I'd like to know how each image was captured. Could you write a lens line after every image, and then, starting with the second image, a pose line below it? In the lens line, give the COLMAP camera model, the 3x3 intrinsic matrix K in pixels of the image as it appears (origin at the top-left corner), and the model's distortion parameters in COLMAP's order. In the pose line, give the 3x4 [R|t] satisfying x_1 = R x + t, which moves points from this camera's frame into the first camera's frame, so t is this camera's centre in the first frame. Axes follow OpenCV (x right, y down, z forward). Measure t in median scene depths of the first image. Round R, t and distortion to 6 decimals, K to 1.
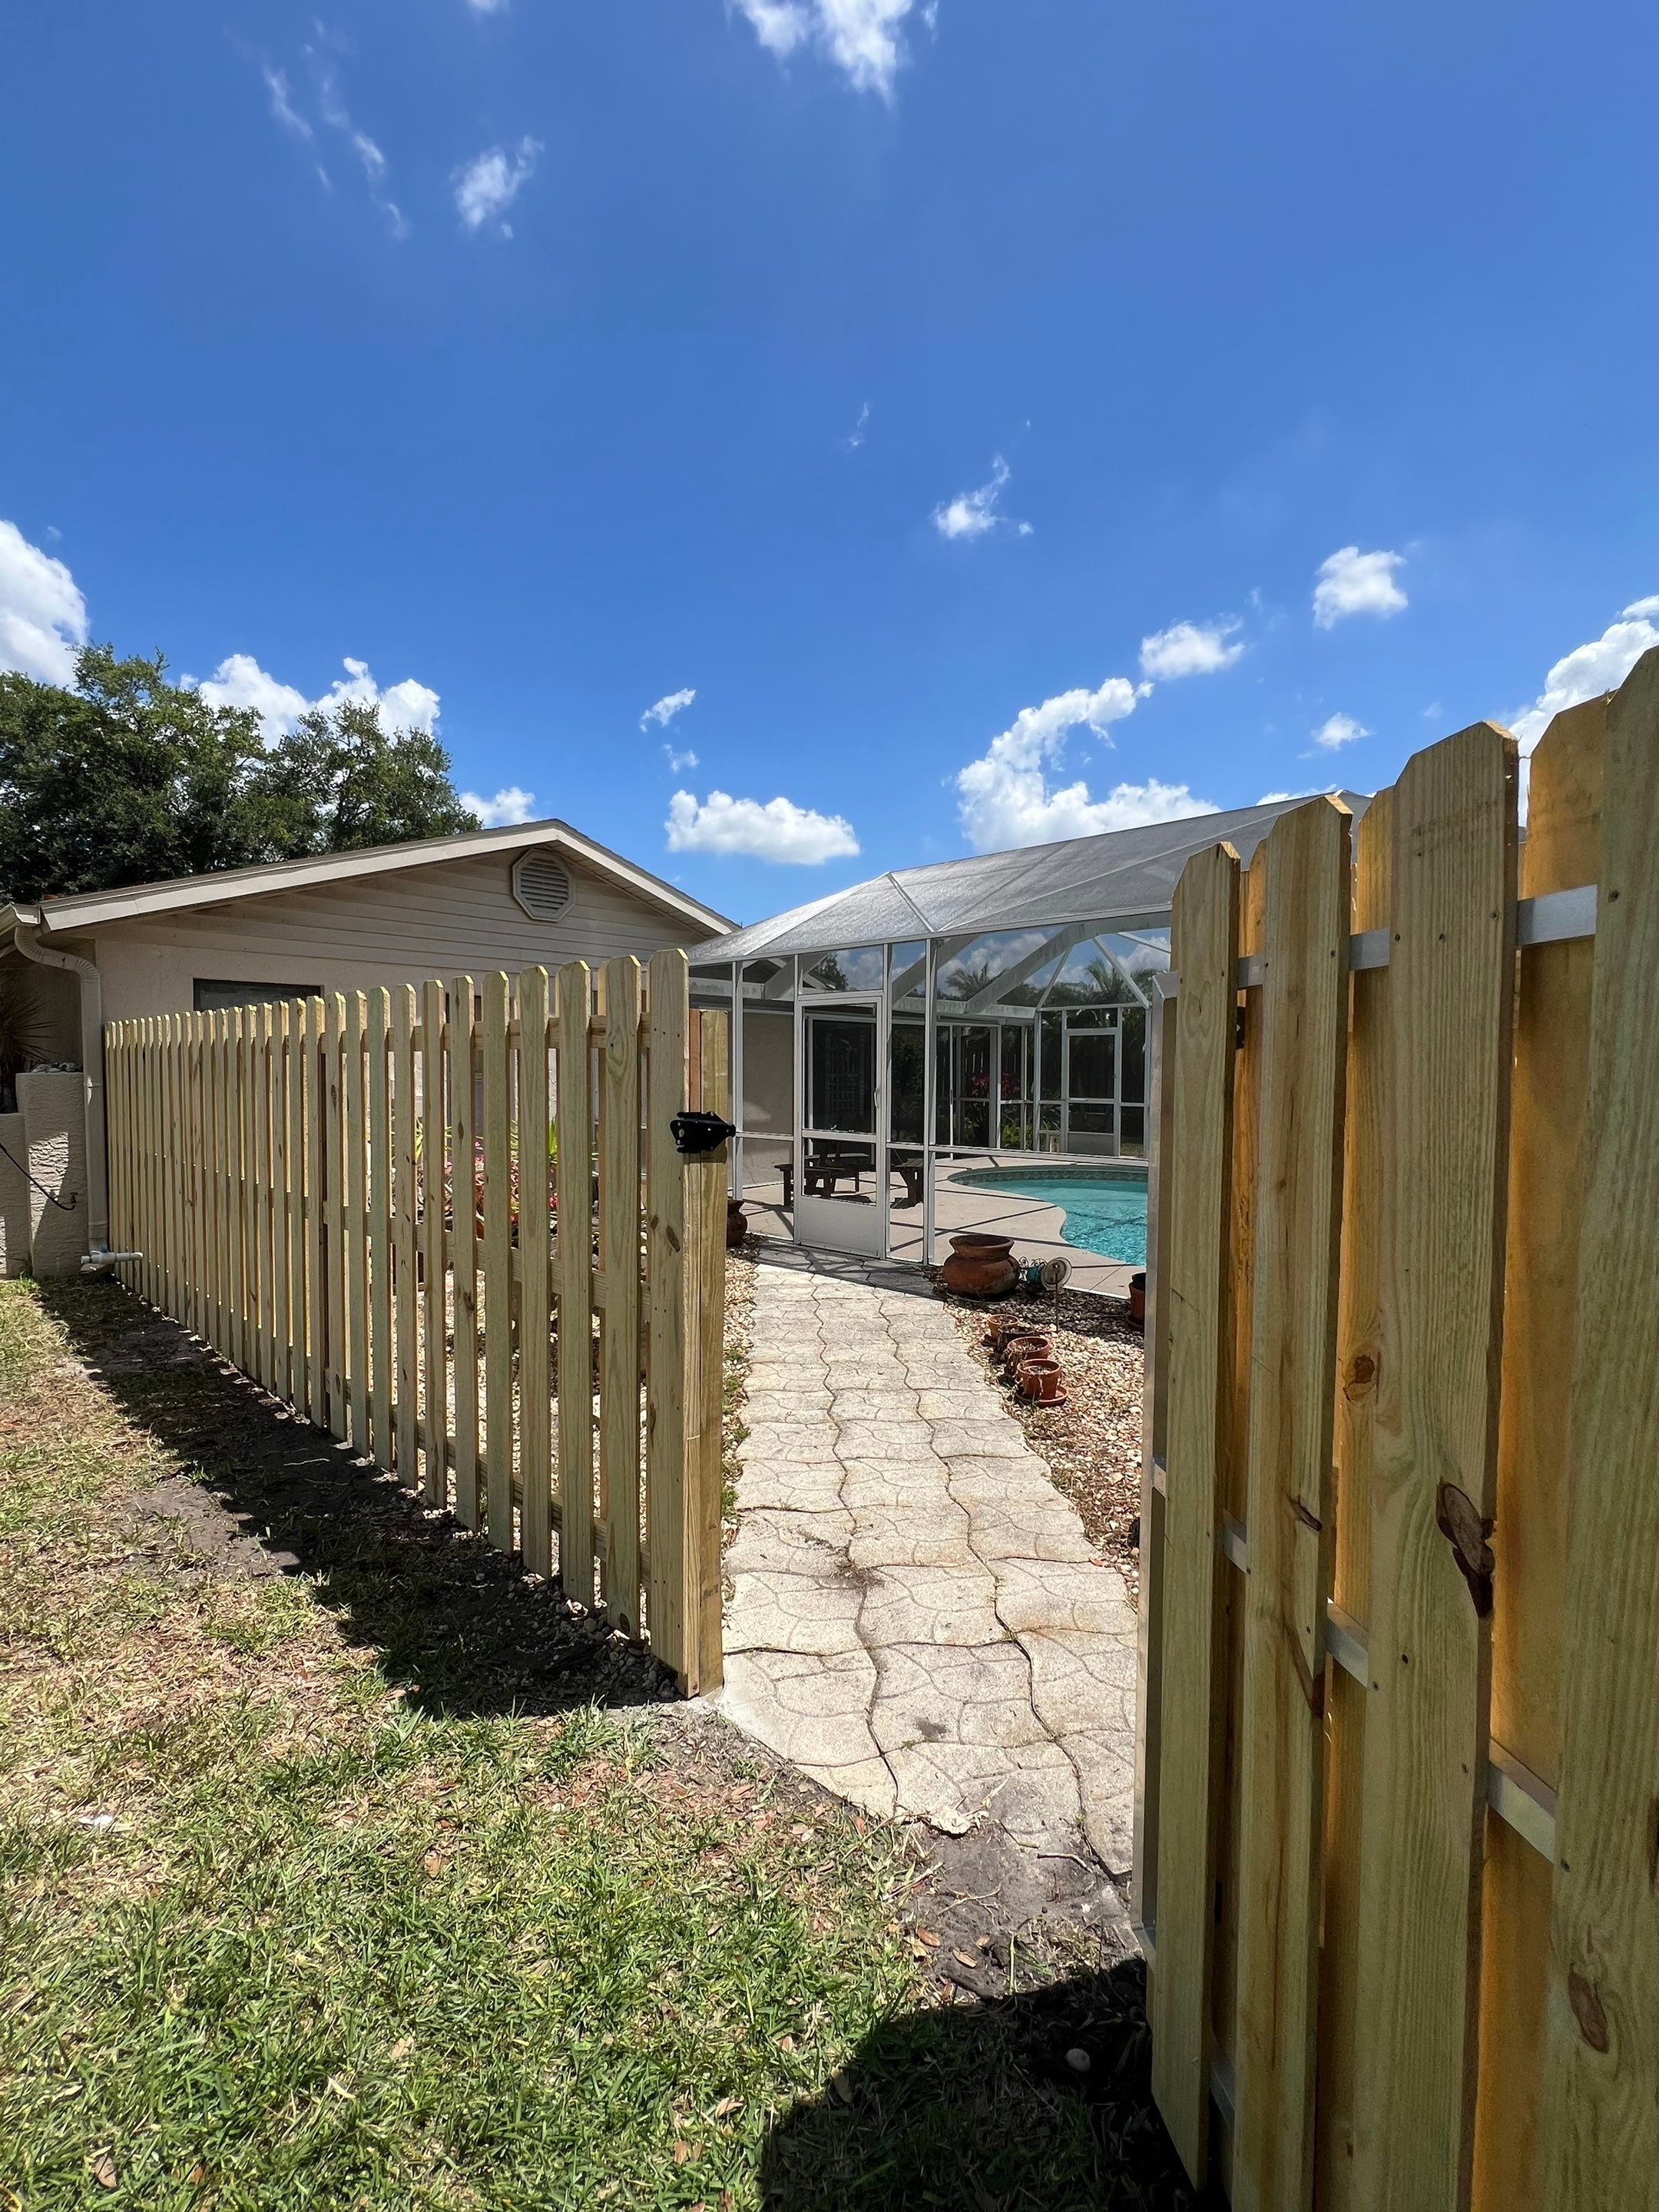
lens RADIAL K [[965.7, 0, 825.9], [0, 965.7, 1111.7], [0, 0, 1]] dist [-0.001013, -0.000143]
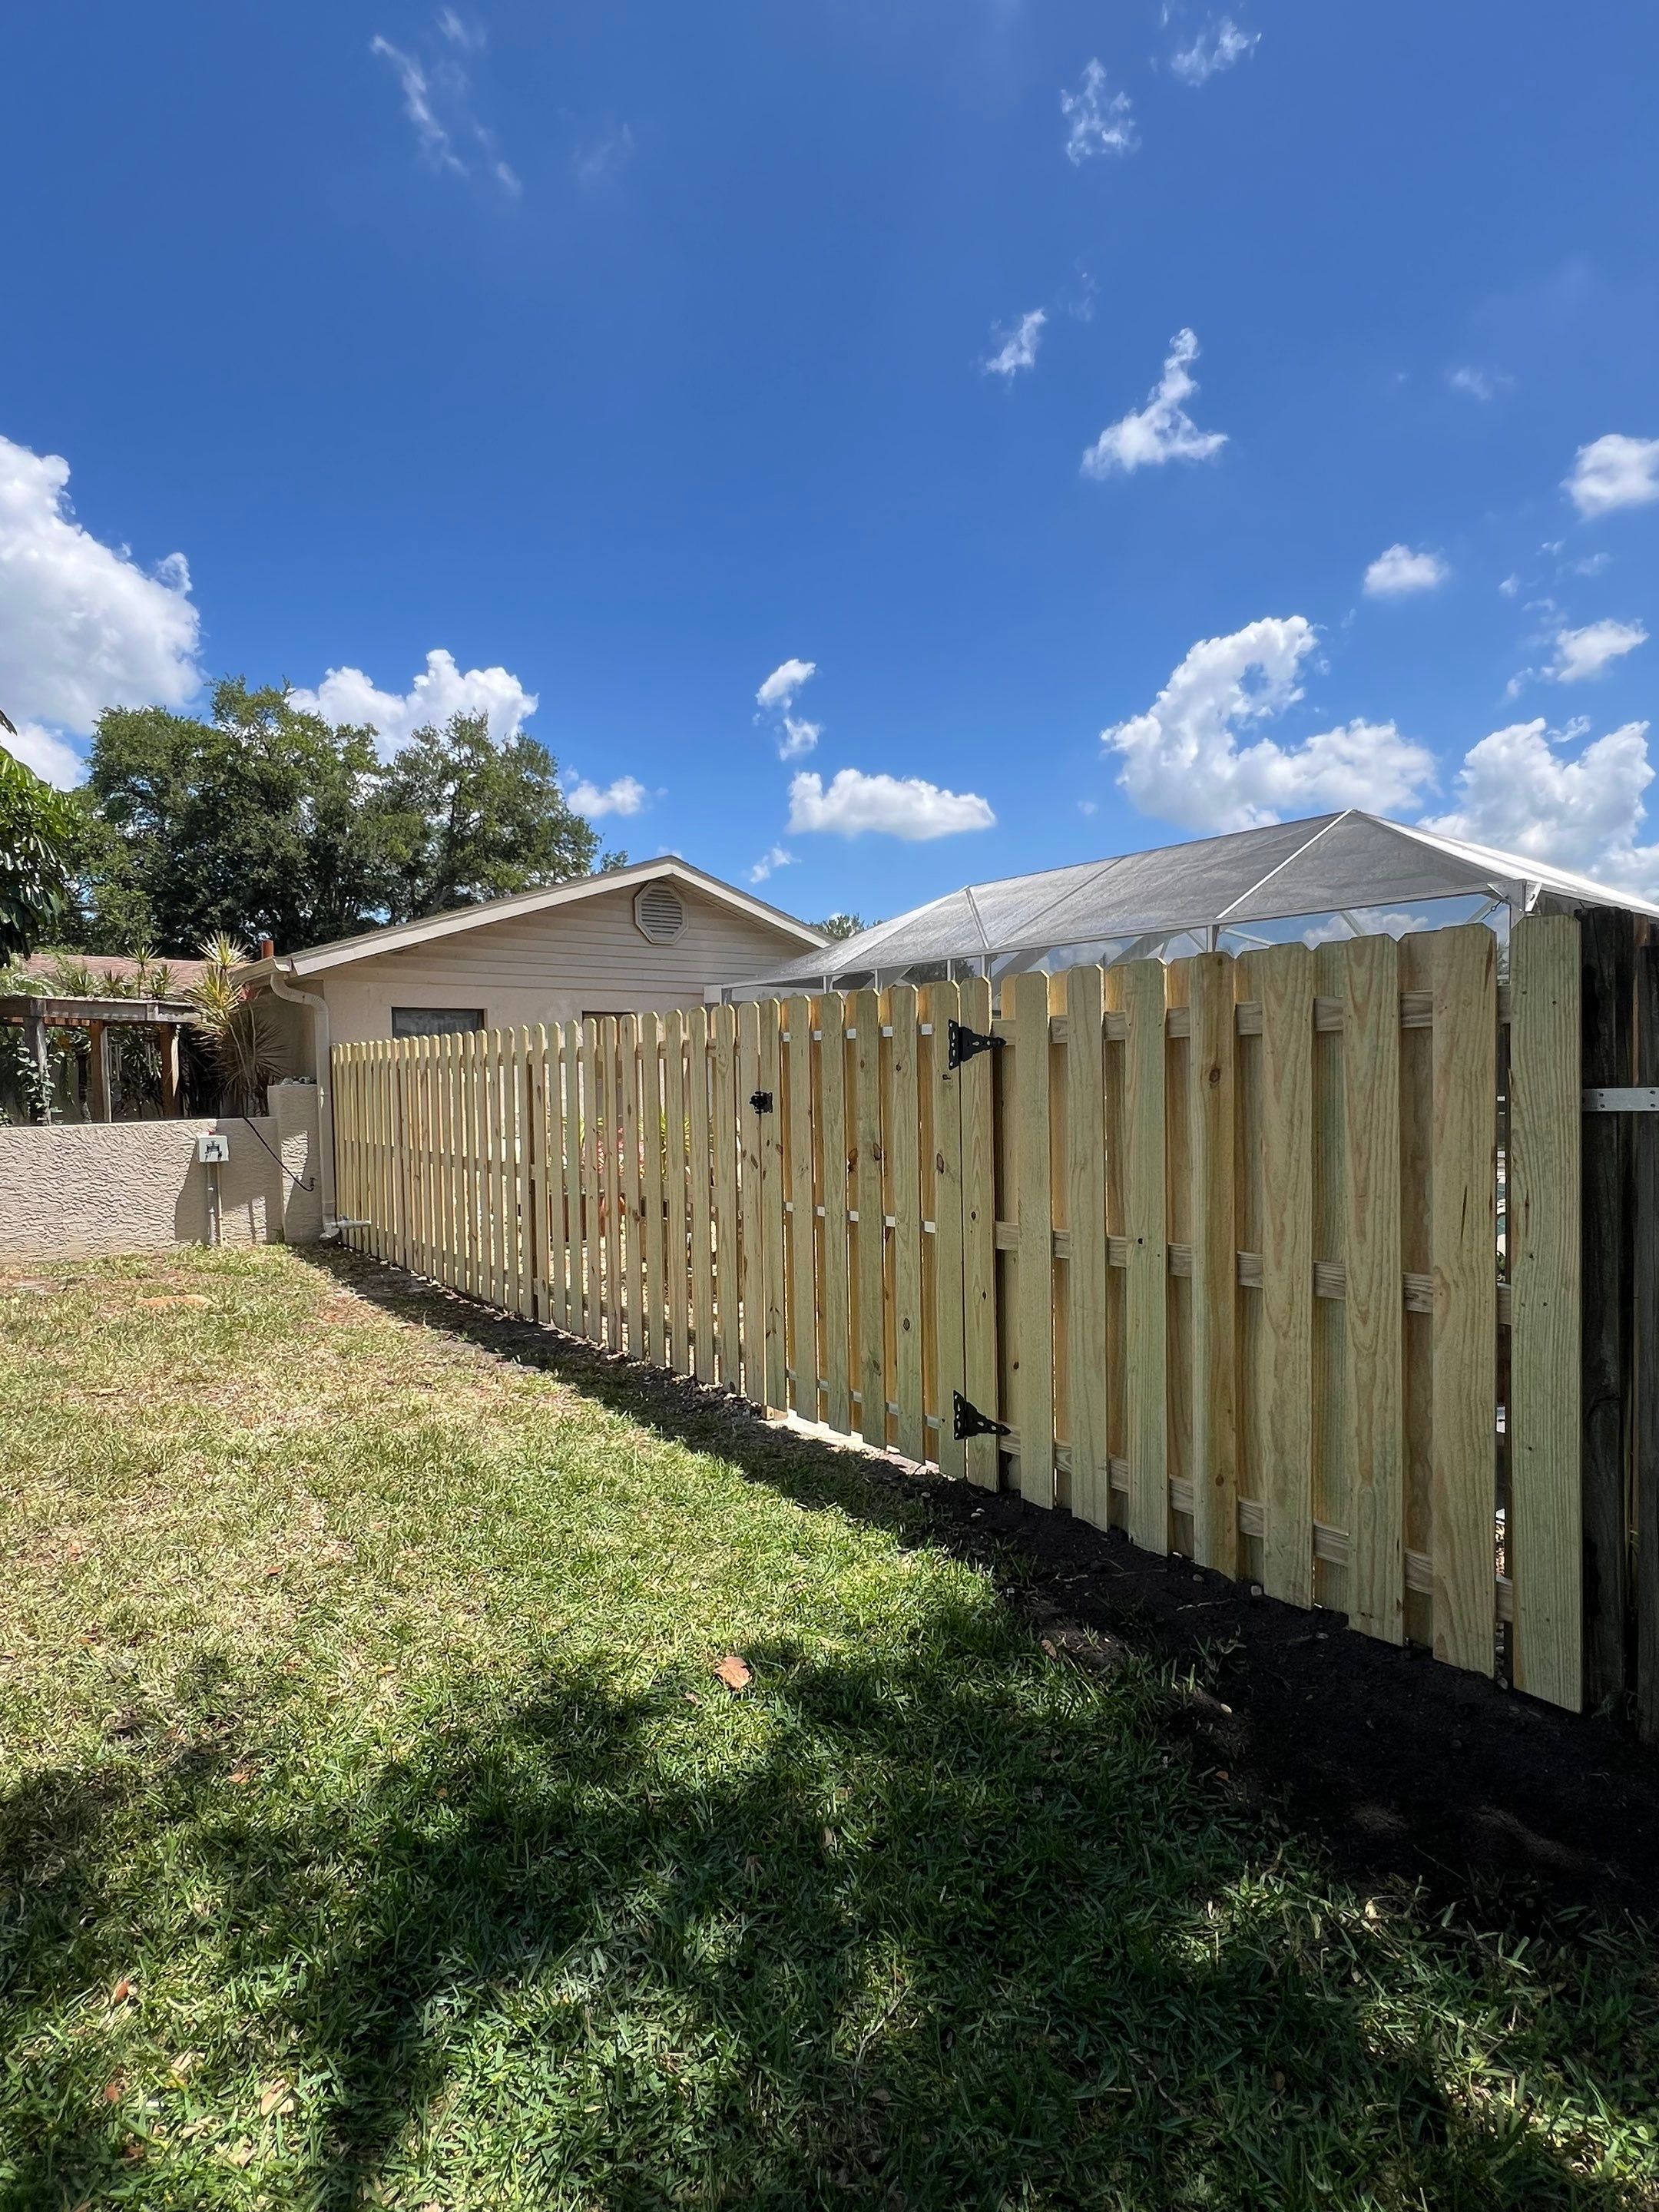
lens RADIAL K [[1087.7, 0, 839.1], [0, 1087.7, 1101.6], [0, 0, 1]] dist [-0.004926, -0.001243]
pose [[0.993414, -0.020405, -0.112749, 0.068078], [0.018651, 0.999688, -0.016588, 0.016343], [0.113052, 0.014375, 0.993485, -0.296854]]
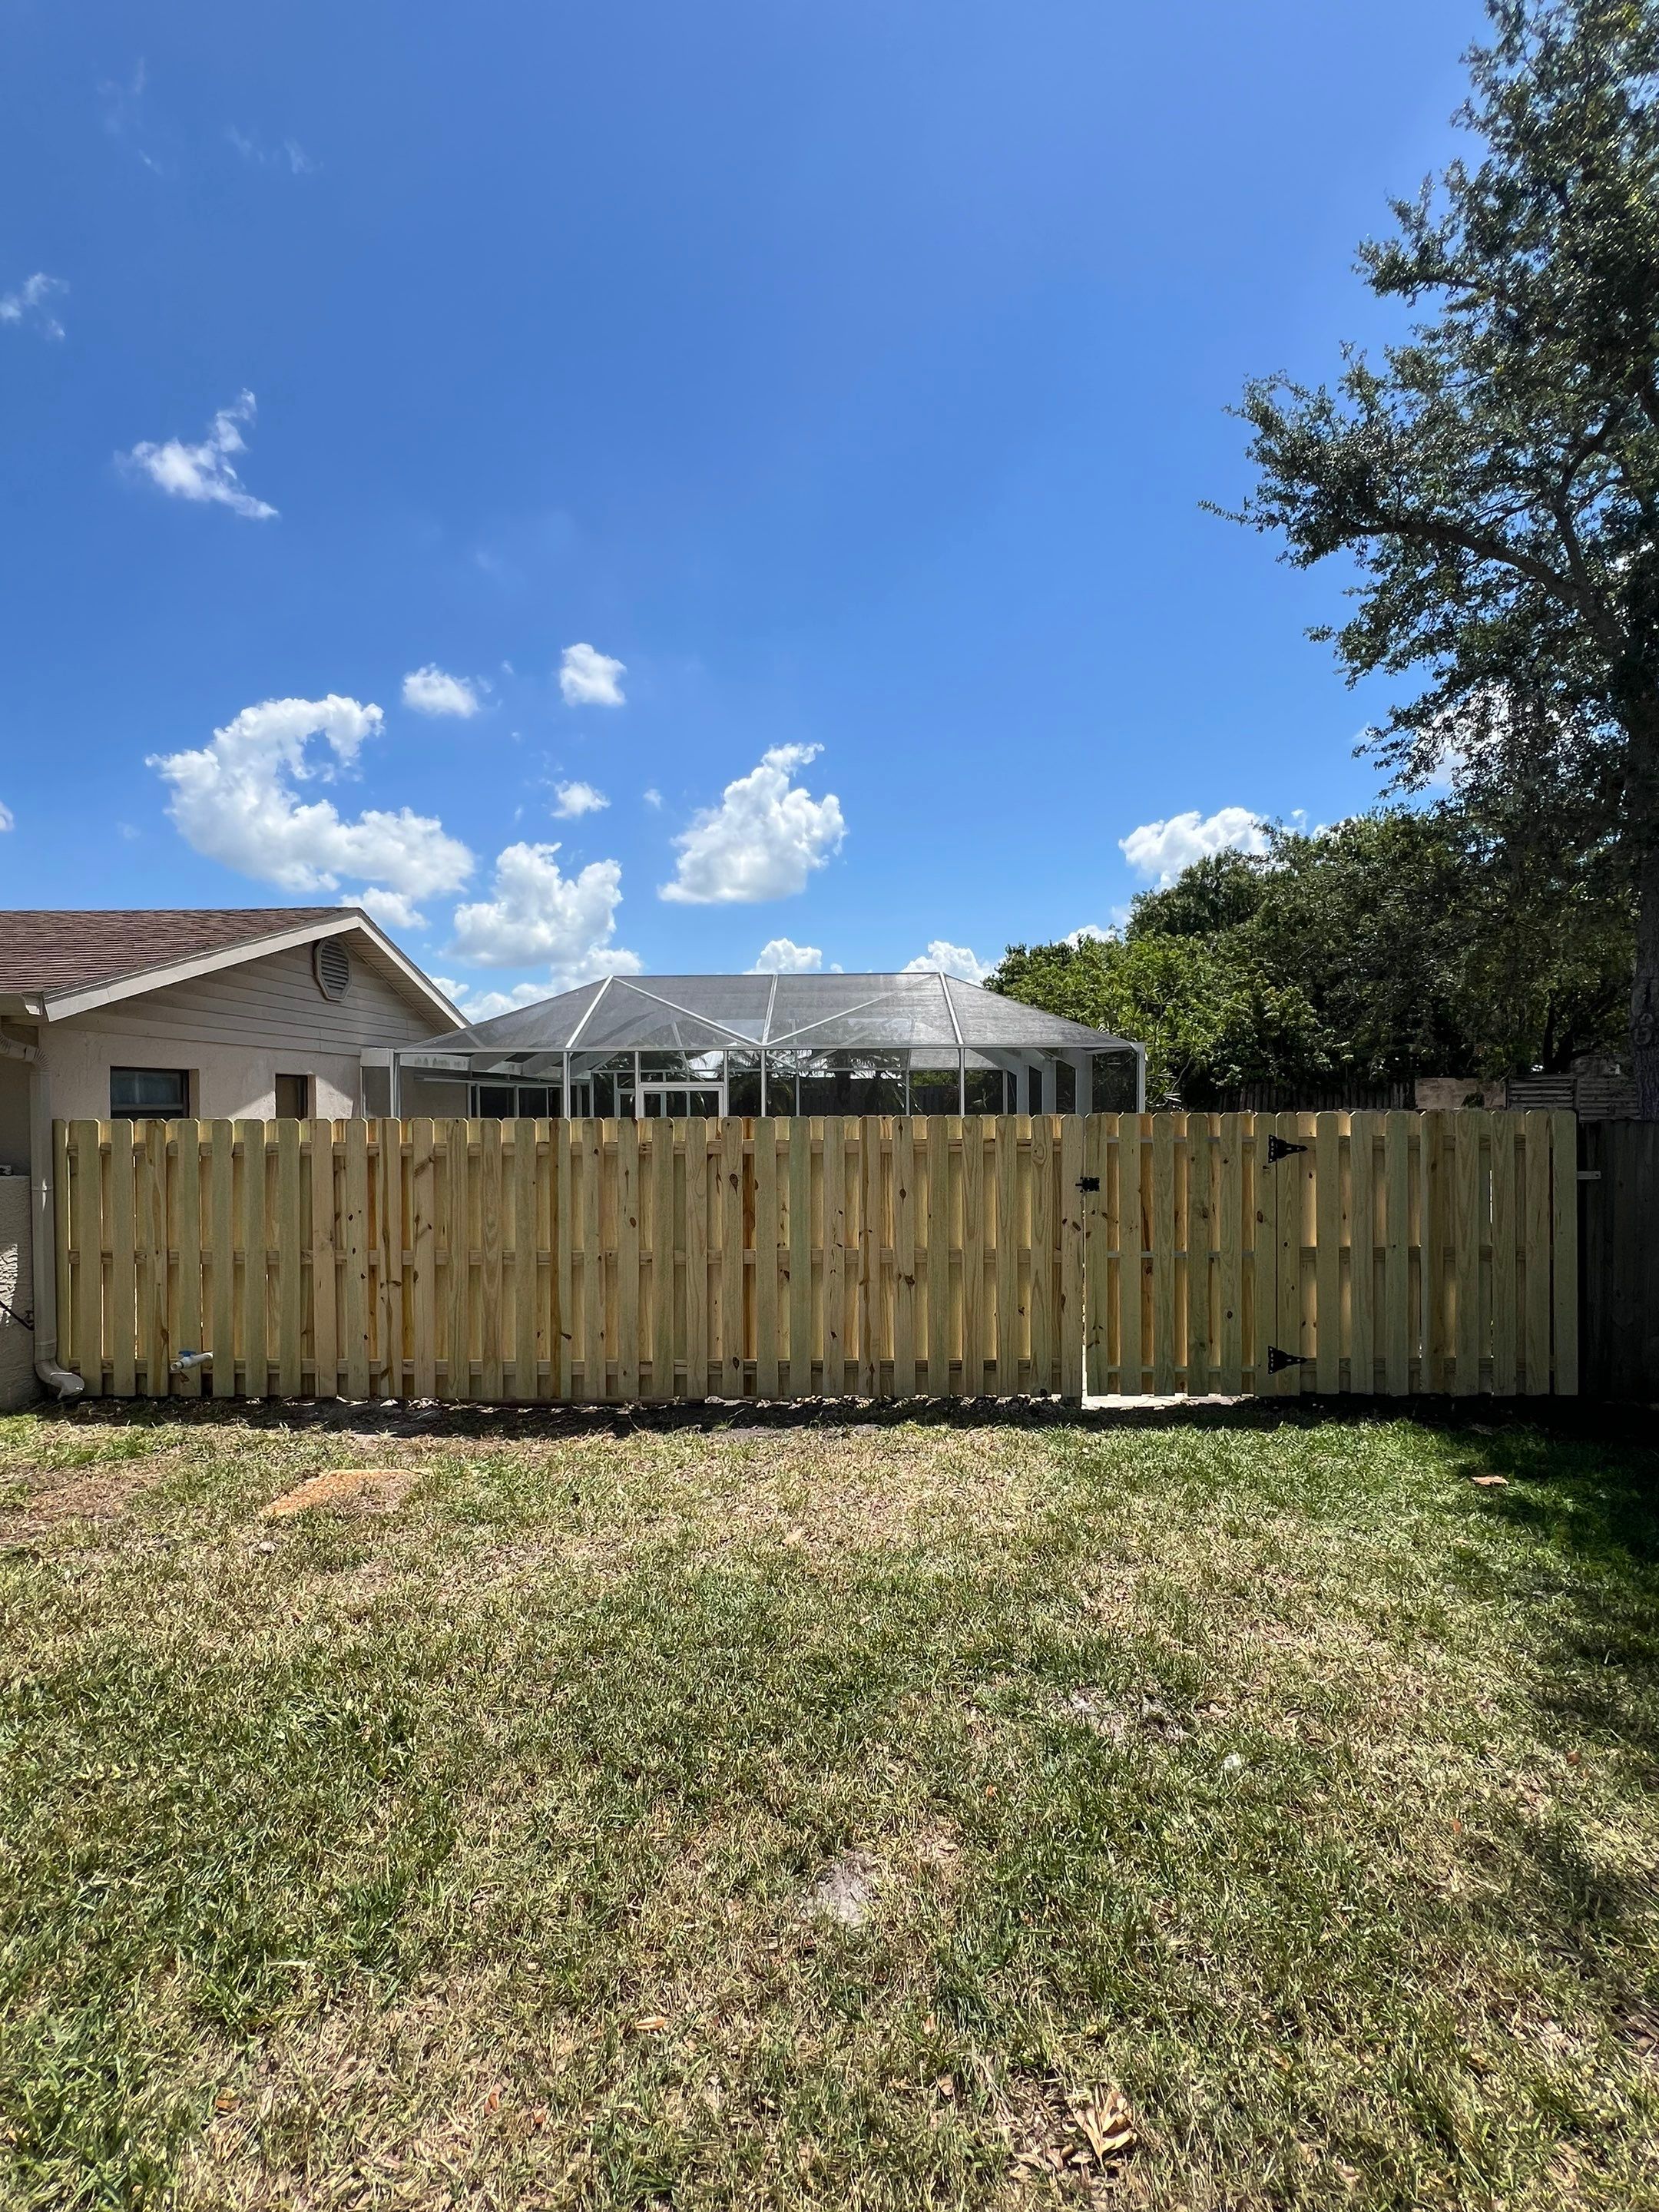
lens RADIAL K [[965.7, 0, 824.3], [0, 965.7, 1113.4], [0, 0, 1]] dist [-0.001013, -0.000143]
pose [[0.736545, -0.018194, 0.676144, -0.703607], [0.040223, 0.999047, -0.016934, -0.044967], [-0.675192, 0.039669, 0.736575, -0.134327]]
